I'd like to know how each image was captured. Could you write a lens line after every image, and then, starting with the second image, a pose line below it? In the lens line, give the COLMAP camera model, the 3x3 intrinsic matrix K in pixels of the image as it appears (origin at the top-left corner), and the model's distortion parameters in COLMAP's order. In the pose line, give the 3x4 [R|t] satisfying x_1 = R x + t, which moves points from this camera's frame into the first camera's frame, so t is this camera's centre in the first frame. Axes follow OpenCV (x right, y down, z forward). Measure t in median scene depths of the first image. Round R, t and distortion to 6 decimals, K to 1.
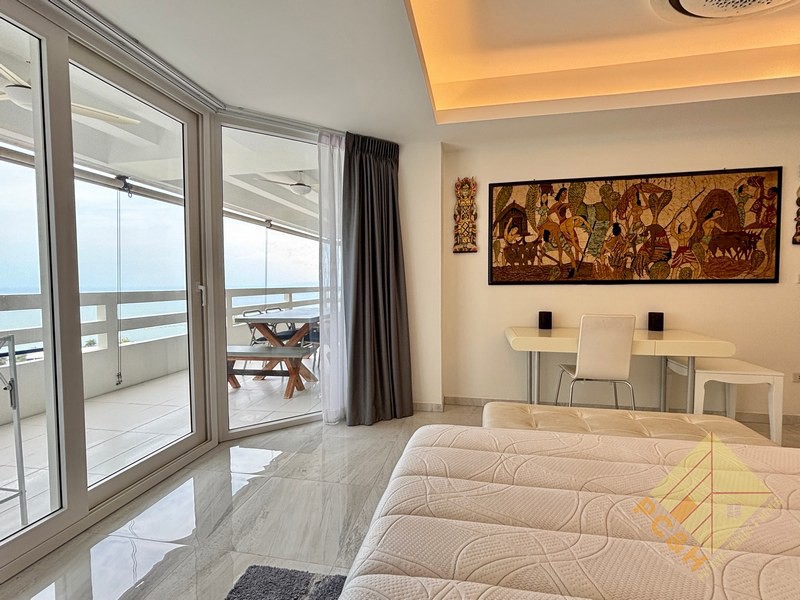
lens RADIAL K [[381.6, 0, 407.5], [0, 381.6, 300.9], [0, 0, 1]] dist [-0.006339, 0.002391]
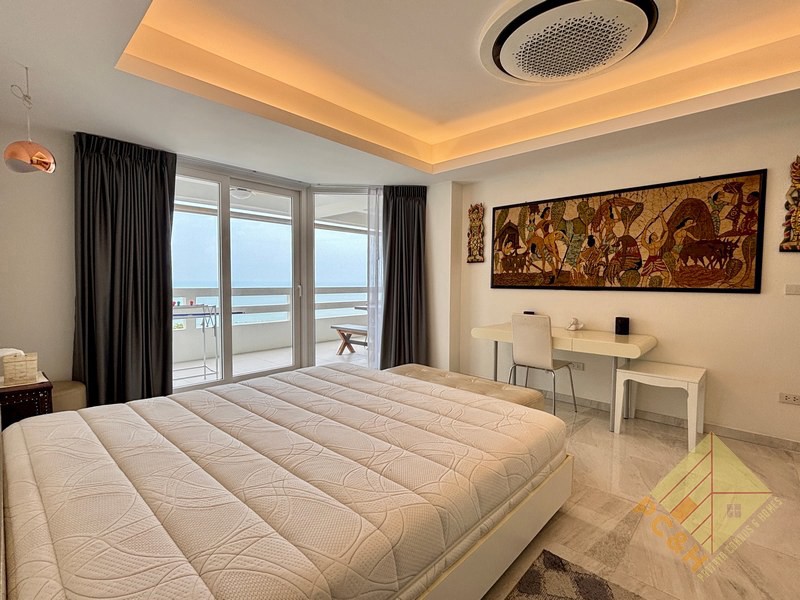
lens RADIAL K [[381.6, 0, 407.5], [0, 381.6, 304.5], [0, 0, 1]] dist [-0.006339, 0.002391]
pose [[0.854140, 0.047224, -0.517894, 0.681306], [-0.042486, 0.998876, 0.021012, -0.002923], [0.518304, 0.004056, 0.855187, -0.235316]]
